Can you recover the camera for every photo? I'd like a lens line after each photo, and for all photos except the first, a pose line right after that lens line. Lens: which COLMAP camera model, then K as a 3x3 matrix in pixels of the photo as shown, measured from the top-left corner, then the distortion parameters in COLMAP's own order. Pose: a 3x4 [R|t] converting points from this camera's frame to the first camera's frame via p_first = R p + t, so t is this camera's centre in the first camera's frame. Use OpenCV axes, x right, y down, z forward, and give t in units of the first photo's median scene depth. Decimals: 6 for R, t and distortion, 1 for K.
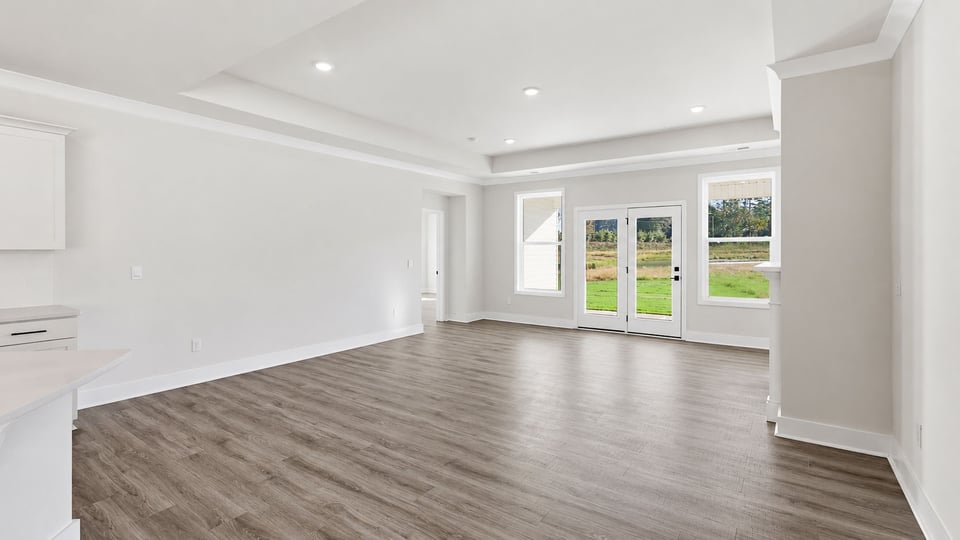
lens RADIAL K [[440.6, 0, 475.7], [0, 440.6, 254.3], [0, 0, 1]] dist [-0.004214, 0.000009]
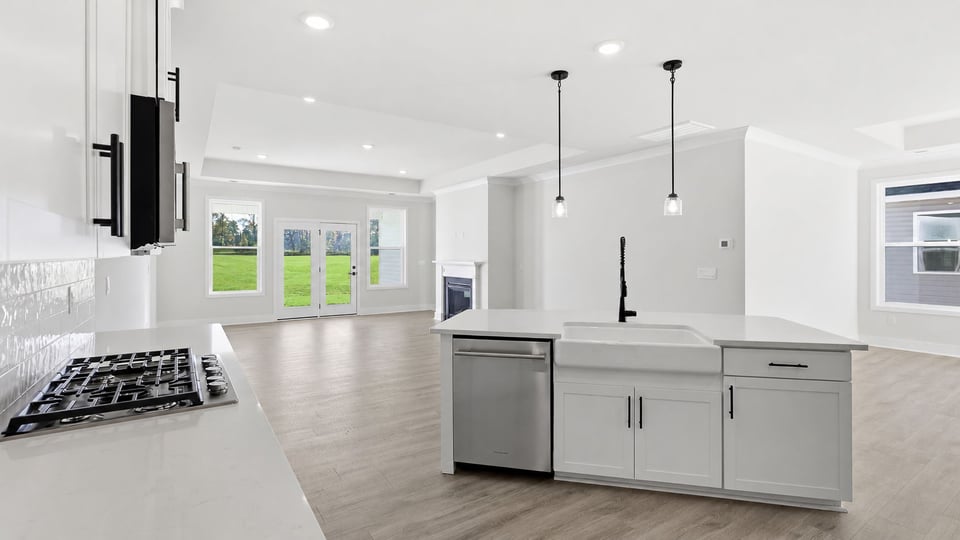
lens RADIAL K [[440.6, 0, 475.7], [0, 440.6, 254.3], [0, 0, 1]] dist [-0.004214, 0.000009]
pose [[0.362106, 0.000195, 0.932137, -0.748586], [0.007810, 0.999964, -0.003243, -0.002179], [-0.932104, 0.008454, 0.362092, 0.087588]]
